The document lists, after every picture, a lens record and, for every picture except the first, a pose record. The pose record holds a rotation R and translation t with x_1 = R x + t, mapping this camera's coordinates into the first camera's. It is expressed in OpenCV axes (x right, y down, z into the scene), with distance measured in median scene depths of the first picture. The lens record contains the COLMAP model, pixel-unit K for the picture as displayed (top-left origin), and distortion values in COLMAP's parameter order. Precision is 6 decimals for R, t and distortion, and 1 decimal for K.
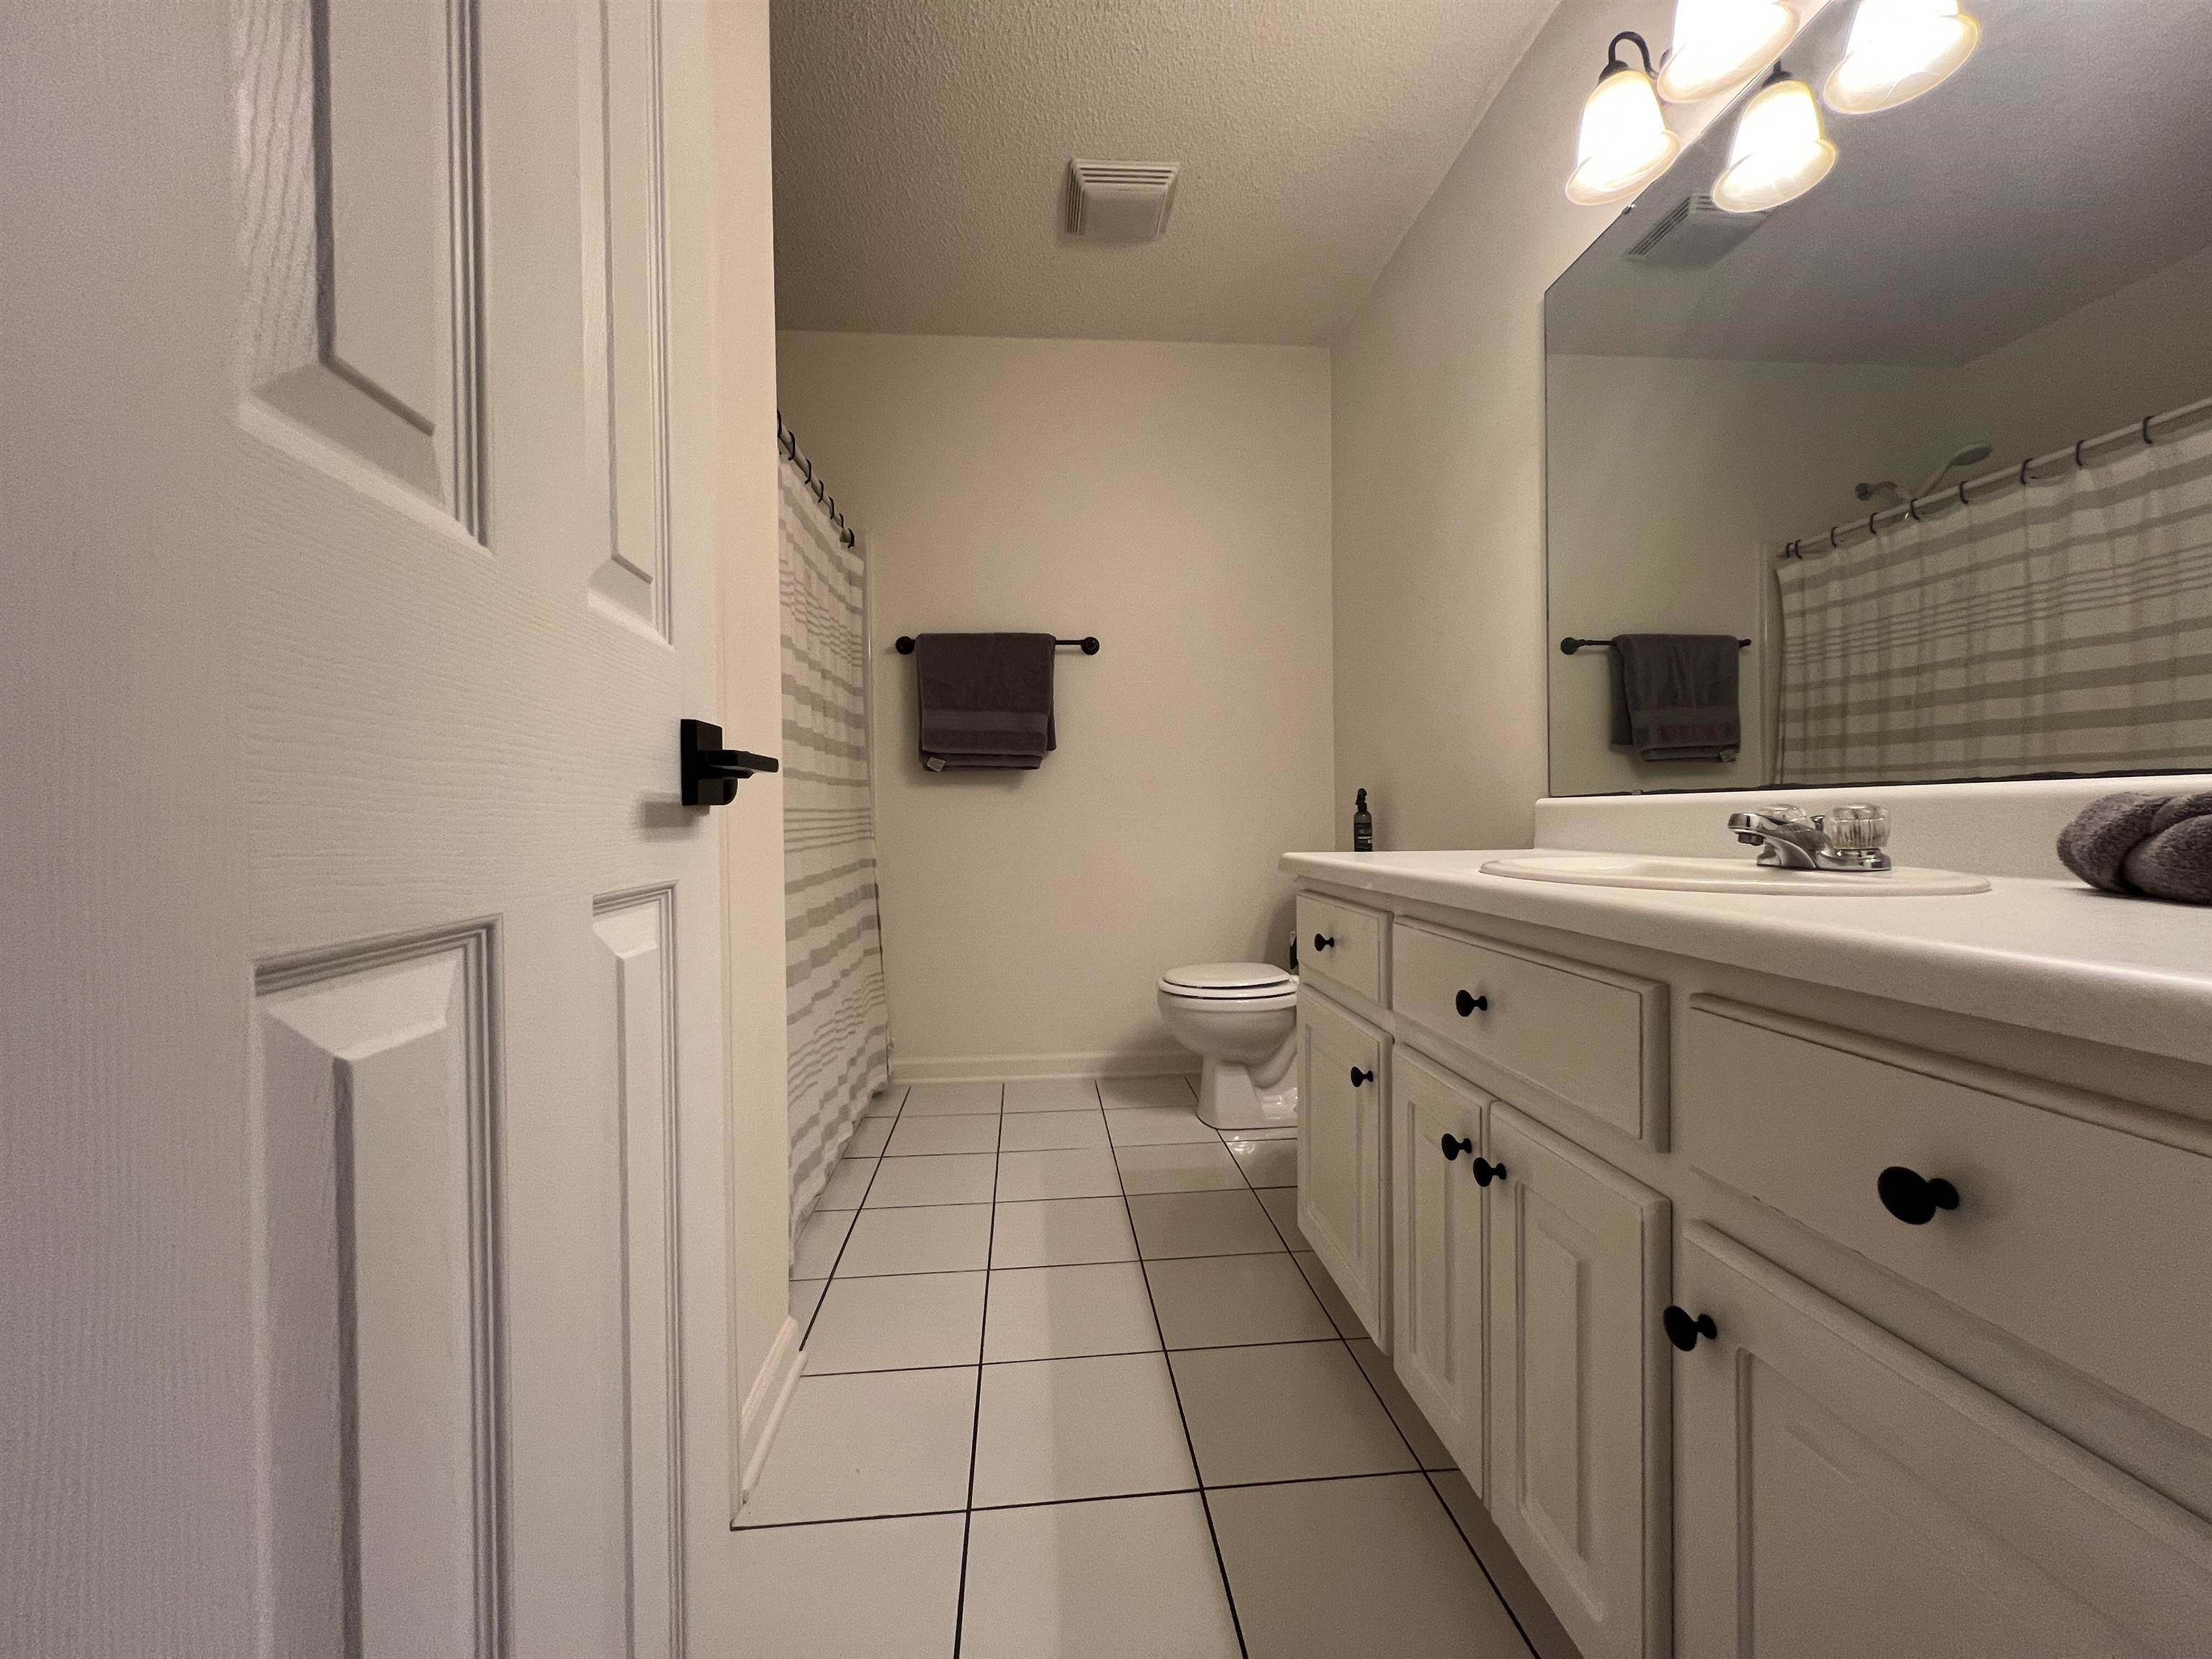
lens RADIAL K [[896.2, 0, 1100.0], [0, 896.2, 825.7], [0, 0, 1]] dist [-0.000887, 0.000353]
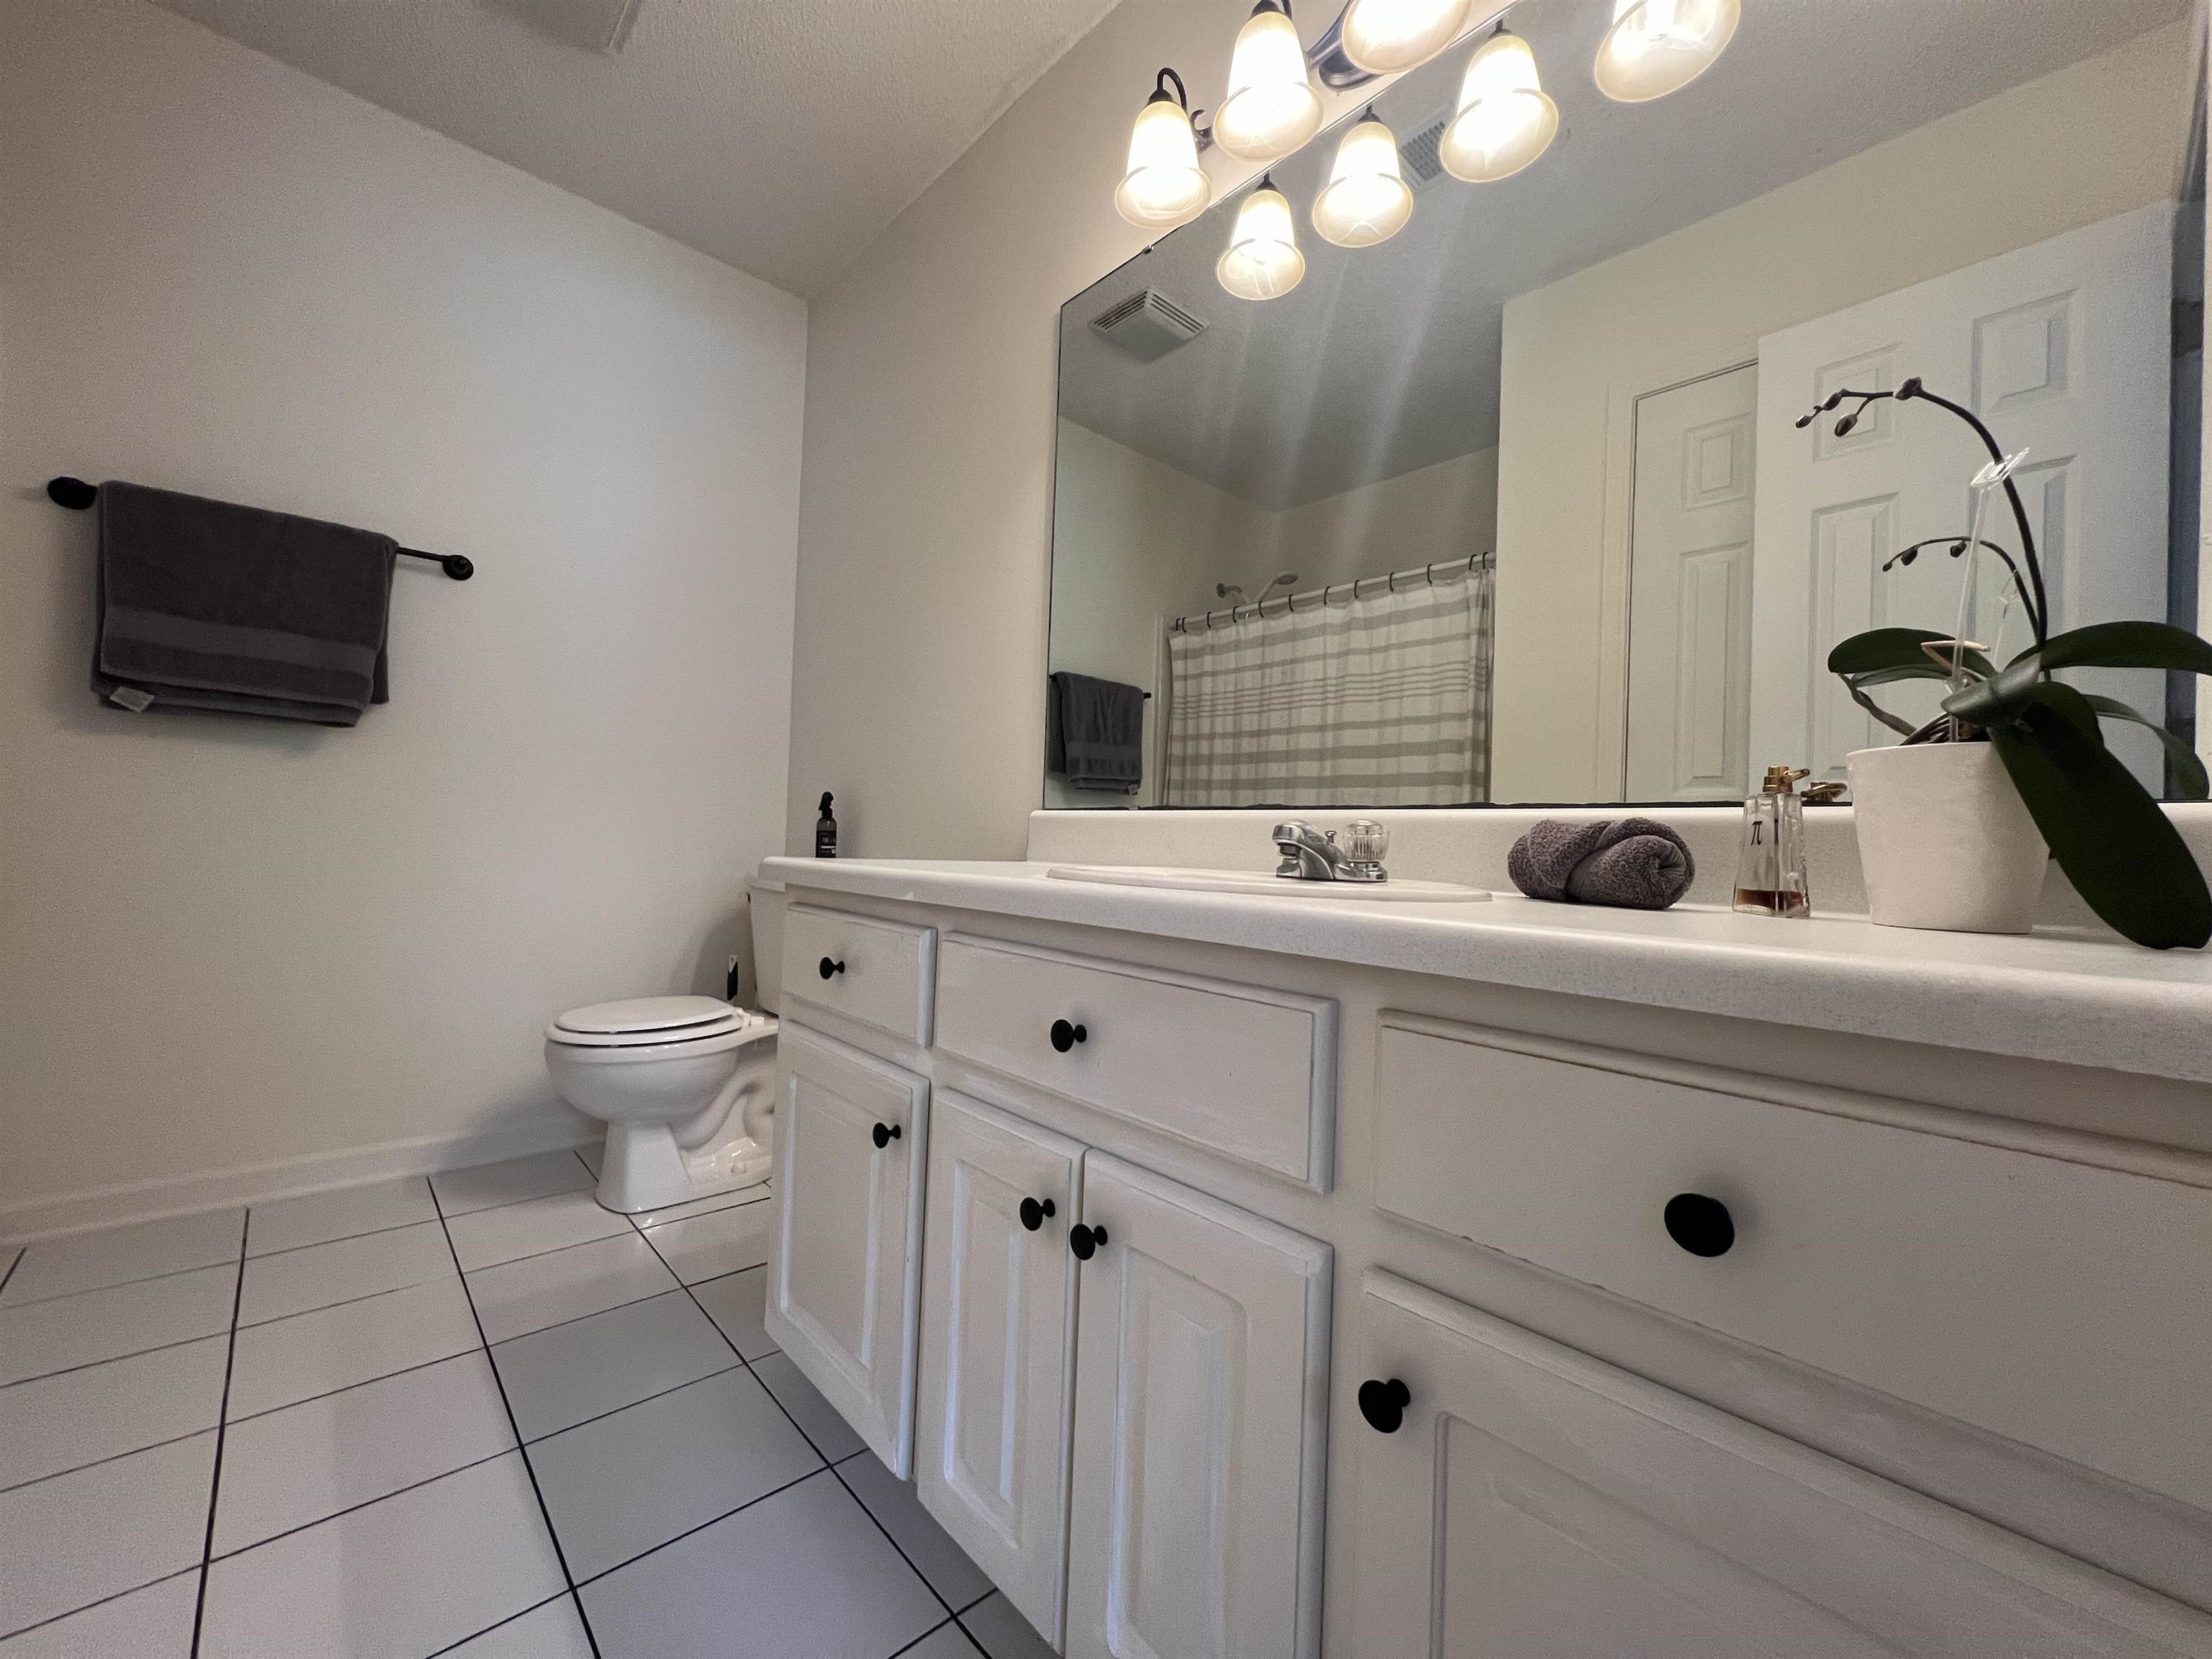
lens RADIAL K [[896.2, 0, 1118.2], [0, 896.2, 826.7], [0, 0, 1]] dist [-0.000887, 0.000353]
pose [[0.788690, 0.052328, 0.612560, -0.028241], [-0.040097, 0.998628, -0.033682, 0.013200], [-0.613482, 0.002003, 0.789706, 0.132165]]
